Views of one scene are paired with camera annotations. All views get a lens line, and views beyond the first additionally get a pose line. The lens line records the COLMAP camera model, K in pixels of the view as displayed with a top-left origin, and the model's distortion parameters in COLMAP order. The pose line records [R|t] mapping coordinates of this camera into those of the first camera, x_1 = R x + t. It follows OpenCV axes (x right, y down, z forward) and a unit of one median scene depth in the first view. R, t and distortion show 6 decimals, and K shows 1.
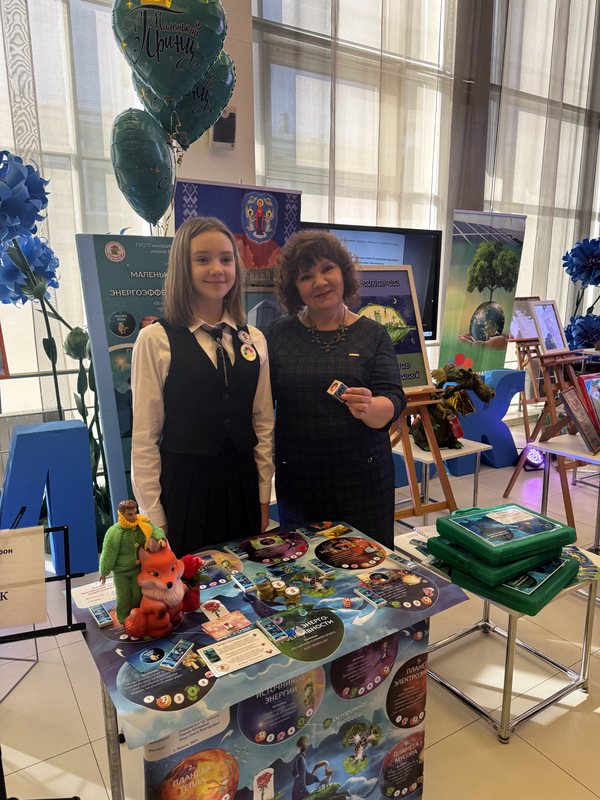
lens RADIAL K [[563.4, 0, 299.8], [0, 563.4, 400.8], [0, 0, 1]] dist [0.029814, -0.028575]
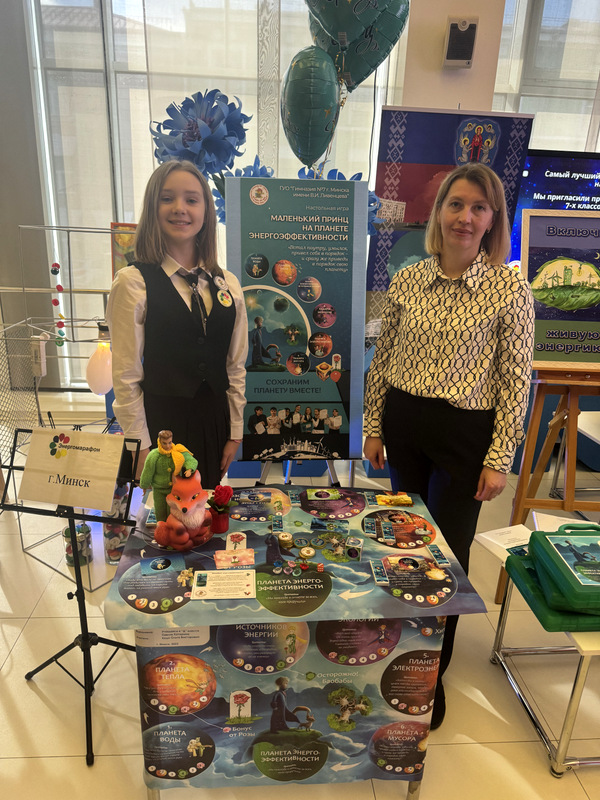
lens RADIAL K [[563.4, 0, 297.1], [0, 563.4, 399.2], [0, 0, 1]] dist [0.029814, -0.028575]
pose [[0.886277, 0.185235, -0.424501, 0.370380], [-0.131430, 0.979449, 0.152990, -0.086812], [0.444116, -0.079800, 0.892408, 0.095800]]
